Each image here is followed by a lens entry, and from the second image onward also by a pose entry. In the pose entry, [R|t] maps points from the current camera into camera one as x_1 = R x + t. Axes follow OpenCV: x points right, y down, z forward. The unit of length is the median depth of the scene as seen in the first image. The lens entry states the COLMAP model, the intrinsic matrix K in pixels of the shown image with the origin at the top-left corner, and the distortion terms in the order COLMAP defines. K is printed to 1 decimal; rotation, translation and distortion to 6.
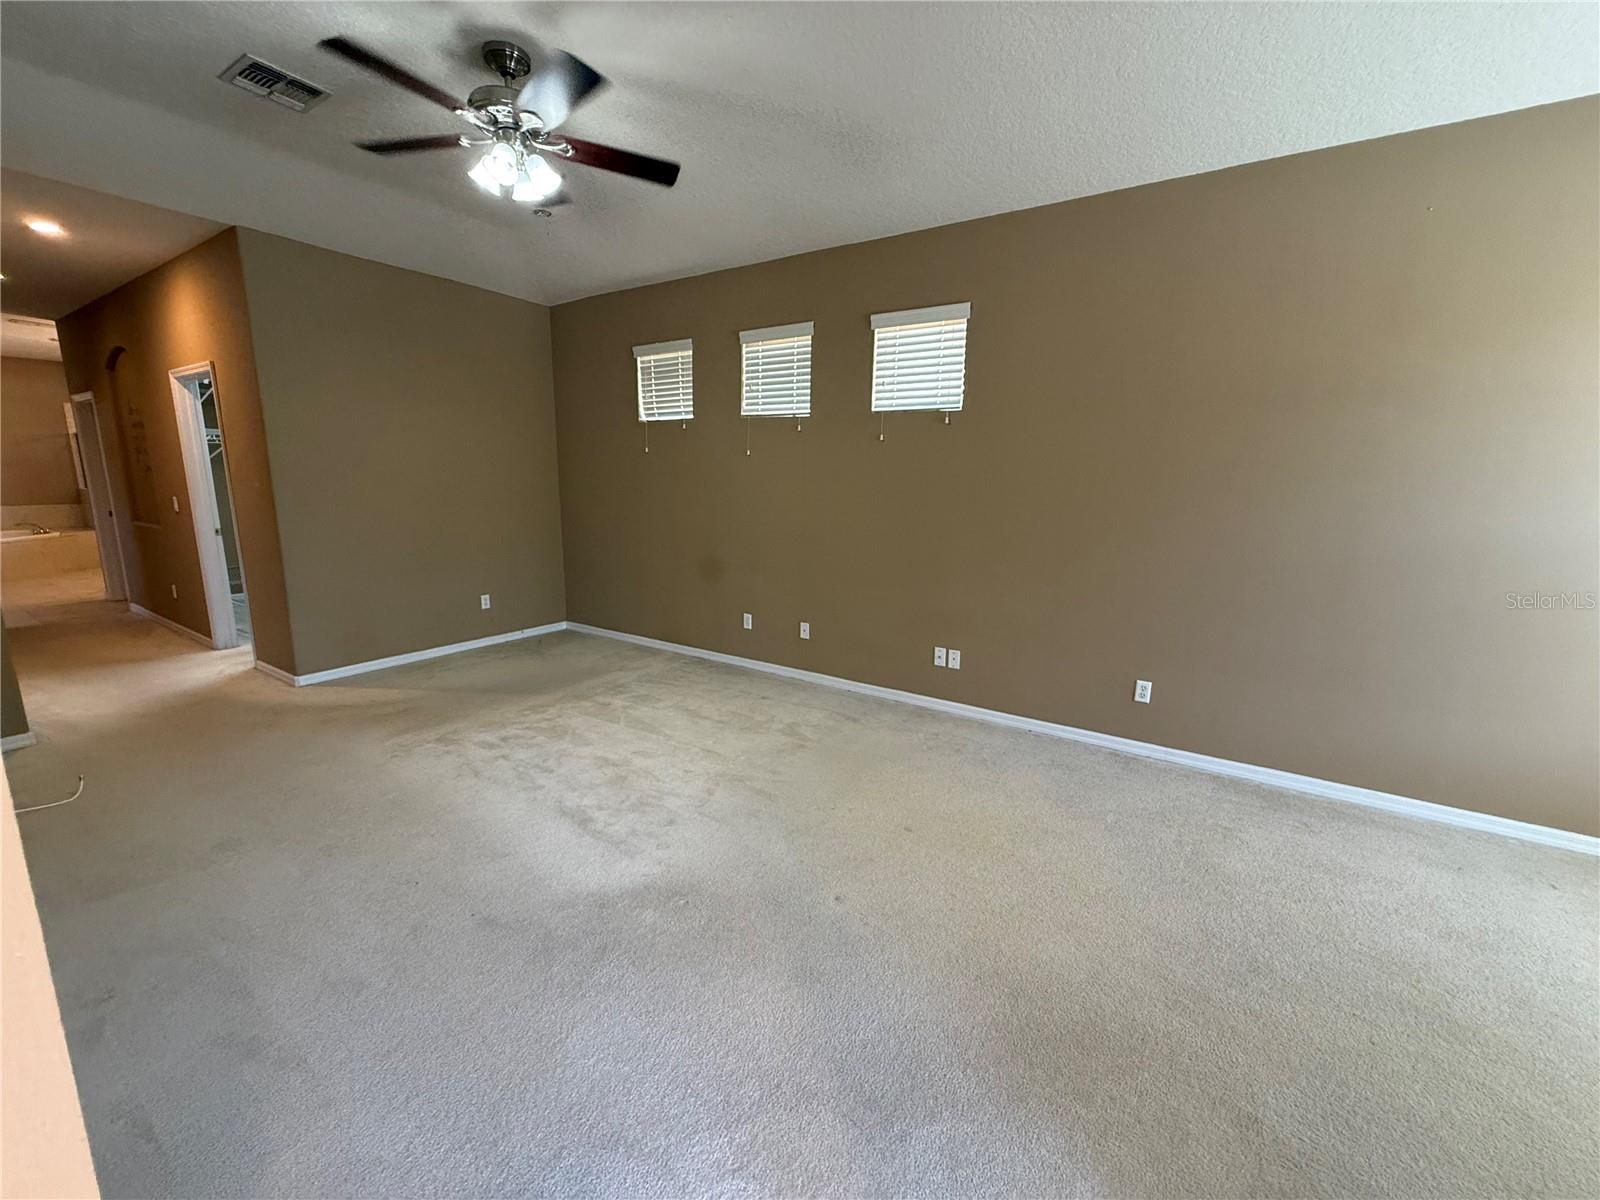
lens RADIAL K [[637.9, 0, 796.8], [0, 637.9, 598.9], [0, 0, 1]] dist [0.000455, -0.000237]
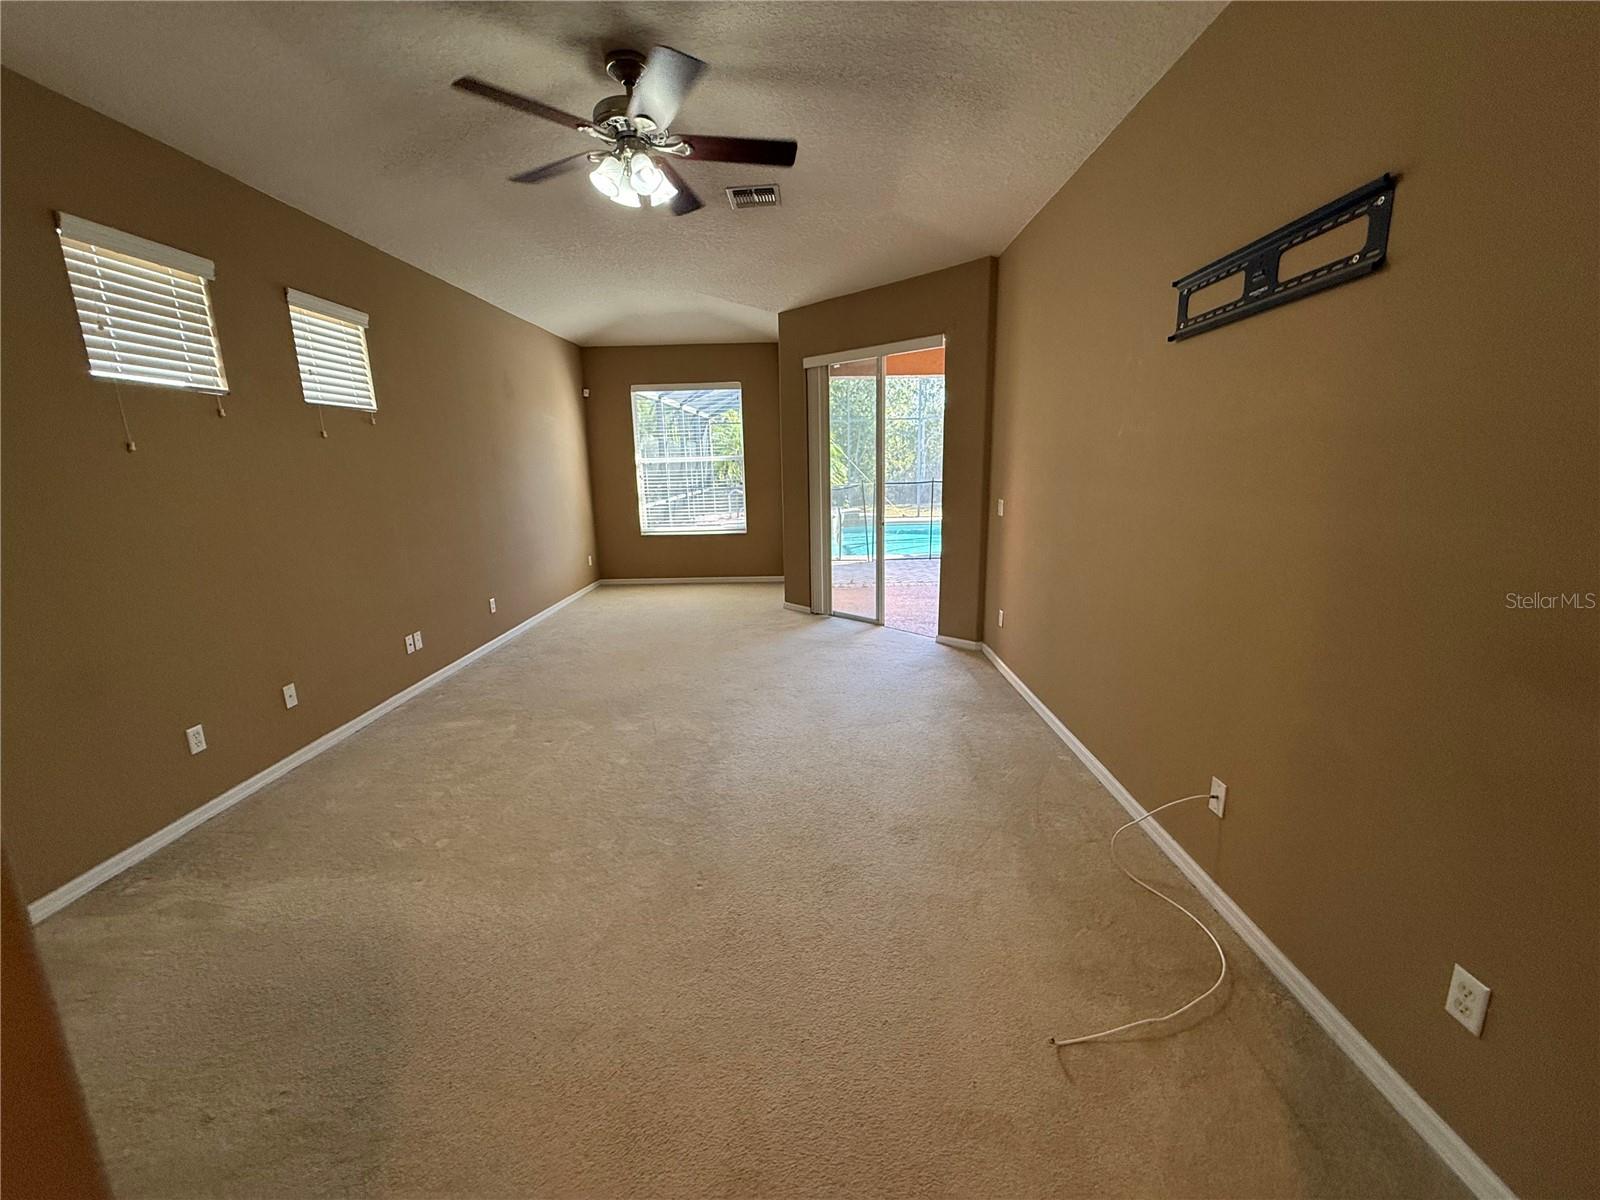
lens RADIAL K [[637.9, 0, 796.8], [0, 637.9, 598.9], [0, 0, 1]] dist [0.000455, -0.000237]
pose [[-0.532079, -0.179348, 0.827482, -0.991064], [0.184668, 0.929198, 0.320138, -0.202006], [-0.826311, 0.323148, -0.461287, 0.940150]]
